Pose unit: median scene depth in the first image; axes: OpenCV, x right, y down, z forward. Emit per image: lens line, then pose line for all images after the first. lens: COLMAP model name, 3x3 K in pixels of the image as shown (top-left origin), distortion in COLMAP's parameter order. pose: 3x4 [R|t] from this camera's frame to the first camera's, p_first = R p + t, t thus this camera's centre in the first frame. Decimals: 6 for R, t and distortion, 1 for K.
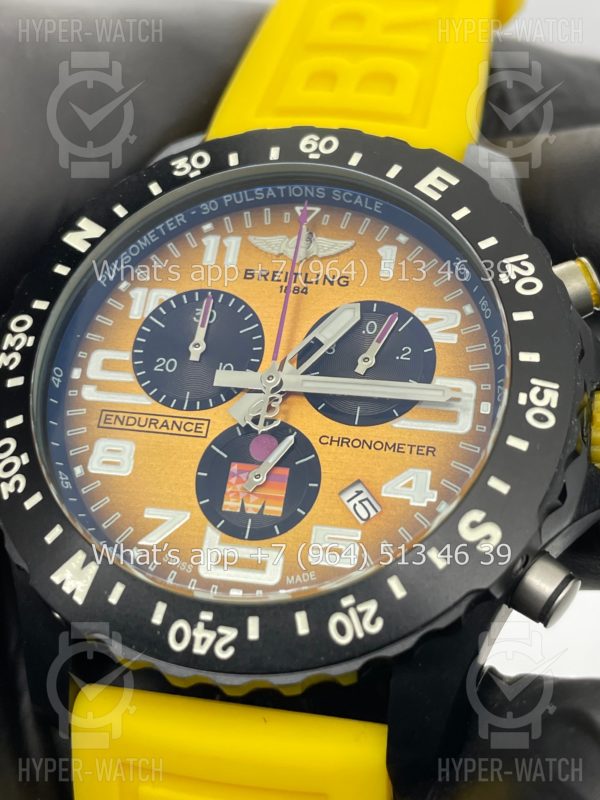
lens RADIAL K [[1283.8, 0, 321.0], [0, 1283.8, 422.4], [0, 0, 1]] dist [0.048476, -0.048083]
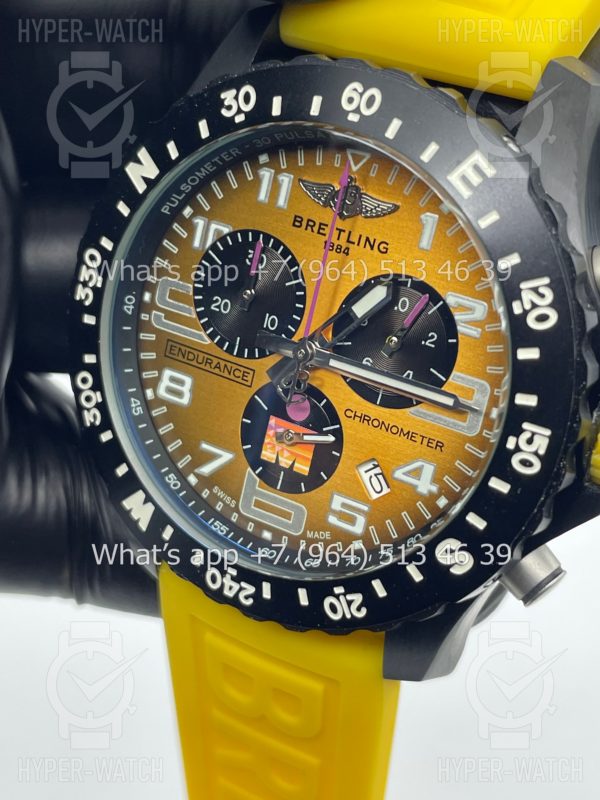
lens RADIAL K [[1214.8, 0, 331.2], [0, 1214.8, 429.7], [0, 0, 1]] dist [0.002997, 0.072437]
pose [[0.954823, 0.138738, -0.262800, 0.259120], [0.035414, 0.824909, 0.564156, -0.552450], [0.295056, -0.547976, 0.782729, 0.187480]]
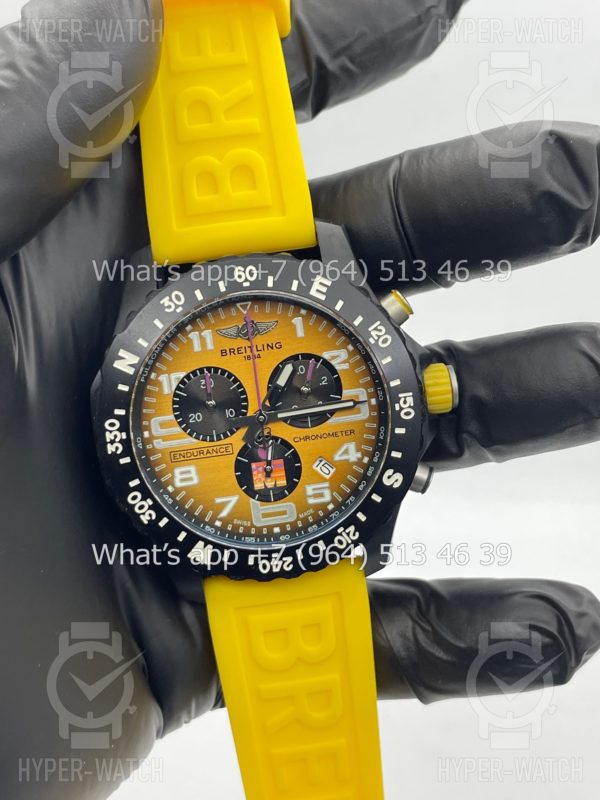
lens RADIAL K [[1163.7, 0, 317.2], [0, 1163.7, 416.6], [0, 0, 1]] dist [0.138773, -0.001467]
pose [[0.931118, -0.312605, 0.187876, -0.281001], [0.179317, 0.840946, 0.510544, -0.888062], [-0.317593, -0.441688, 0.839075, -0.438813]]
